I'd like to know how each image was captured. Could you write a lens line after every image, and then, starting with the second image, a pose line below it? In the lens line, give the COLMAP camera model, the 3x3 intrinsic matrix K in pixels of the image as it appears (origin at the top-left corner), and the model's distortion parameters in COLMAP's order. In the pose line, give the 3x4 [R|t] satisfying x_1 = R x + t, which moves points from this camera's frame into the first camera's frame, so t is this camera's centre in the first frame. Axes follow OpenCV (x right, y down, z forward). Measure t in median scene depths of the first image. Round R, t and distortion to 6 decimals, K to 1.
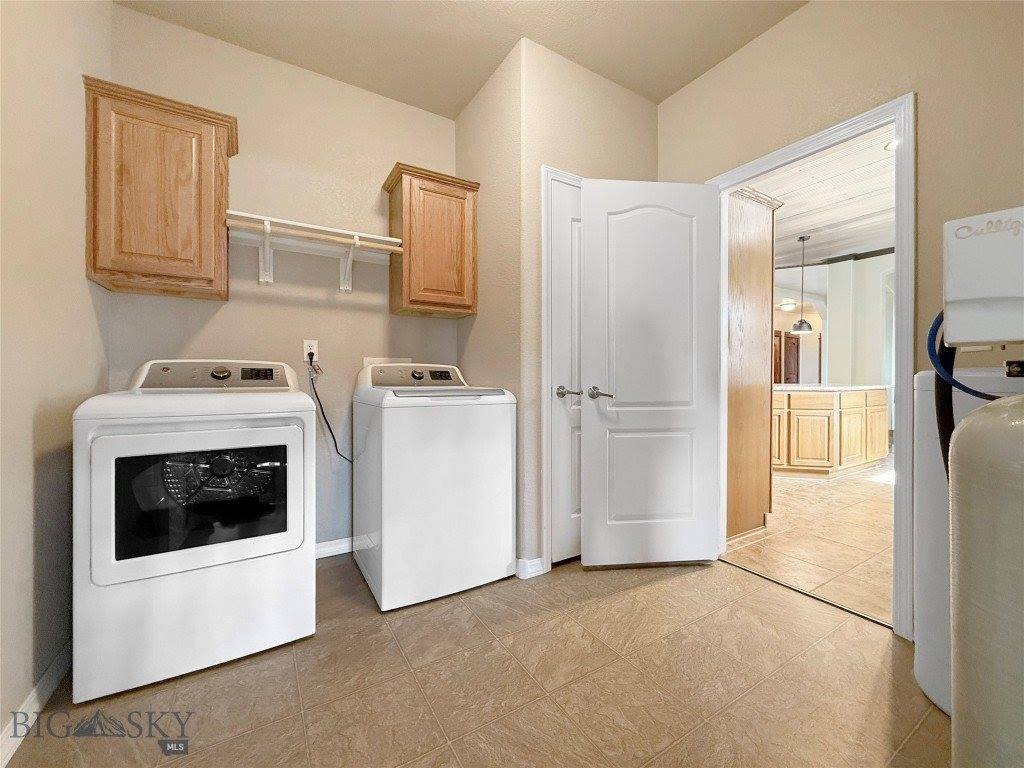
lens RADIAL K [[415.5, 0, 512.0], [0, 415.5, 384.0], [0, 0, 1]] dist [0.000399, 0.000100]
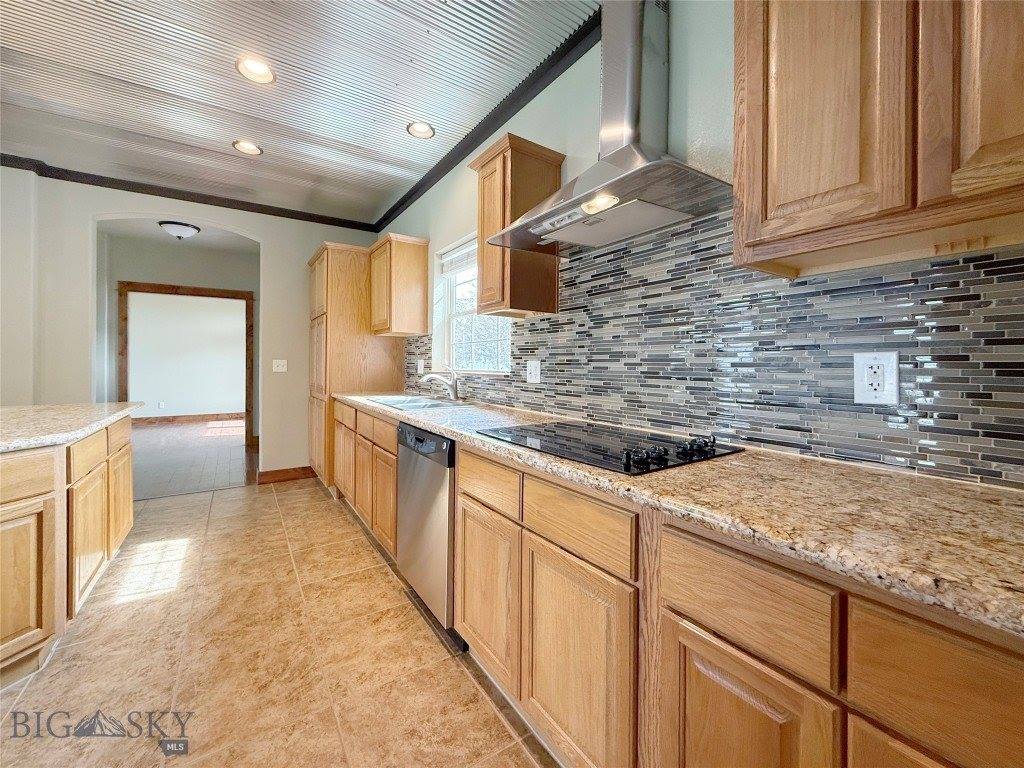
lens RADIAL K [[420.7, 0, 512.9], [0, 420.7, 367.1], [0, 0, 1]] dist [0.002620, 0.000501]
pose [[-0.038234, 0.001428, 0.999268, 0.348412], [0.009215, 0.999957, -0.001077, -0.053584], [-0.999226, 0.009167, -0.038245, 0.569926]]
